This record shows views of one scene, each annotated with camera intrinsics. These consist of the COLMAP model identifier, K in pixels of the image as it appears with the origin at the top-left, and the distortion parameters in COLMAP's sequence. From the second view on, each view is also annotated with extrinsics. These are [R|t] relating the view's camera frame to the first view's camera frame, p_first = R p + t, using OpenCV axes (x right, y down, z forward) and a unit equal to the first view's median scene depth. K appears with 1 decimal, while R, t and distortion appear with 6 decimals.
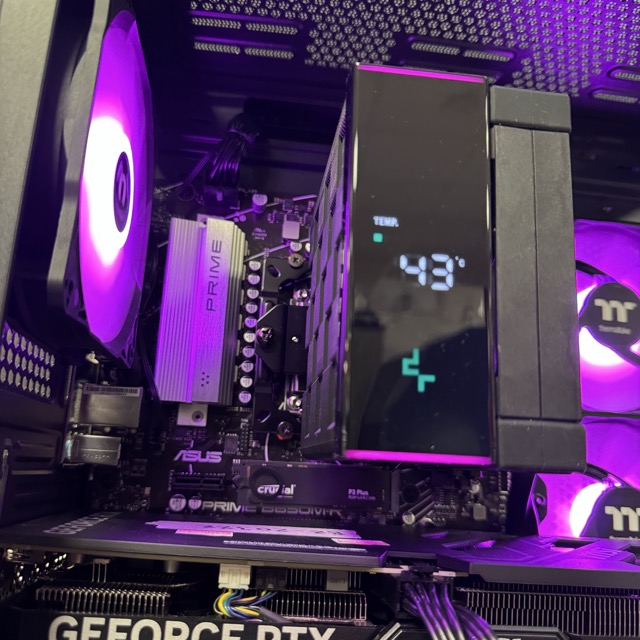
lens RADIAL K [[637.9, 0, 320.0], [0, 637.9, 320.0], [0, 0, 1]] dist [0.119438, -0.257468]
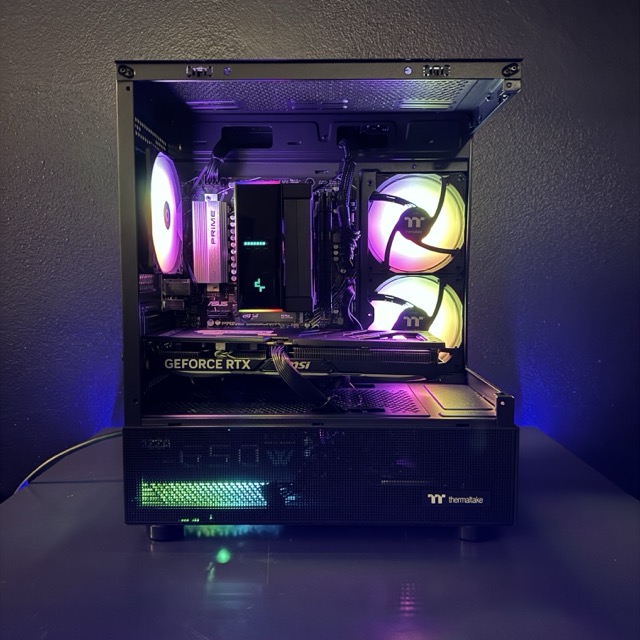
lens RADIAL K [[617.7, 0, 320.0], [0, 617.7, 320.0], [0, 0, 1]] dist [0.159818, -0.262190]
pose [[0.989156, -0.040080, -0.141294, 0.776290], [0.079854, 0.954183, 0.288370, -0.554826], [0.123262, -0.296526, 0.947037, -1.751956]]
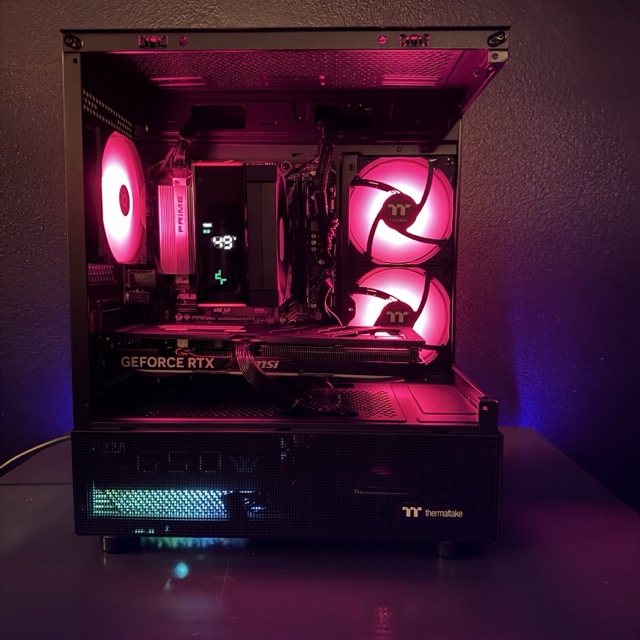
lens RADIAL K [[617.7, 0, 320.0], [0, 617.7, 320.0], [0, 0, 1]] dist [0.159818, -0.262190]
pose [[0.986676, -0.031933, -0.159531, 0.922993], [0.079401, 0.950360, 0.300850, -0.491766], [0.142005, -0.309509, 0.940233, -1.499100]]
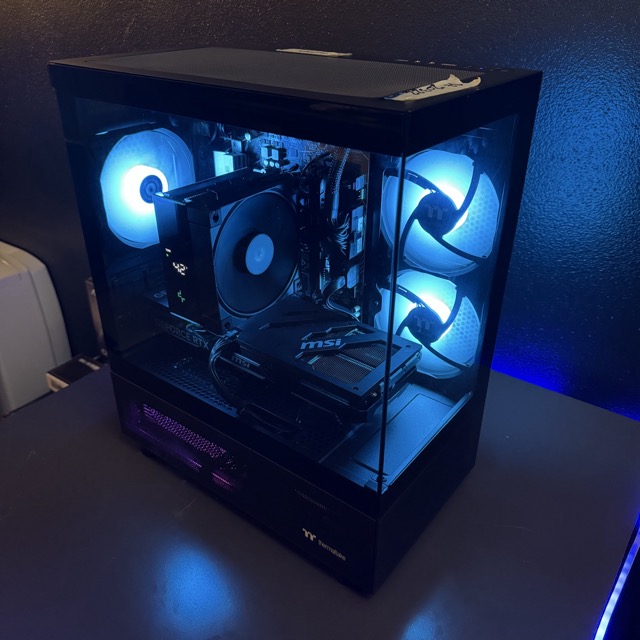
lens RADIAL K [[617.7, 0, 320.0], [0, 617.7, 320.0], [0, 0, 1]] dist [0.159818, -0.262190]
pose [[0.701044, 0.320803, -0.636885, 2.381988], [0.189256, 0.777376, 0.599890, -1.407515], [0.687546, -0.541084, 0.484262, -0.125086]]
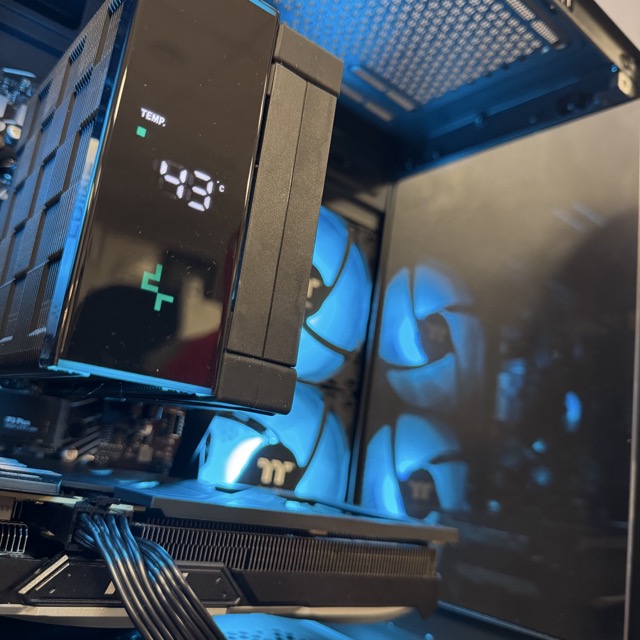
lens RADIAL K [[637.9, 0, 320.0], [0, 637.9, 320.0], [0, 0, 1]] dist [0.119438, -0.257468]
pose [[0.846250, 0.186986, 0.498896, -0.086256], [-0.217395, 0.976079, 0.002922, 0.061068], [-0.486416, -0.110930, 0.866657, 0.071065]]
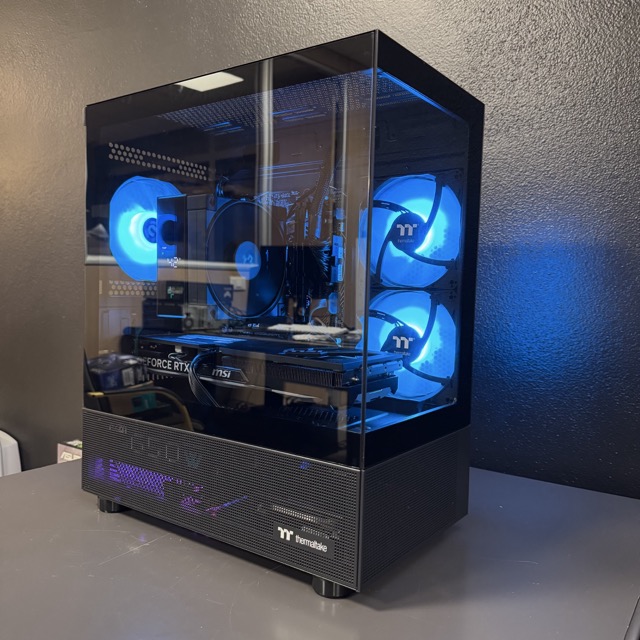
lens RADIAL K [[617.7, 0, 320.0], [0, 617.7, 320.0], [0, 0, 1]] dist [0.159818, -0.262190]
pose [[0.719697, 0.002137, -0.694285, 2.676008], [0.165209, 0.970745, 0.174244, -0.200305], [0.674346, -0.240105, 0.698289, -0.749098]]
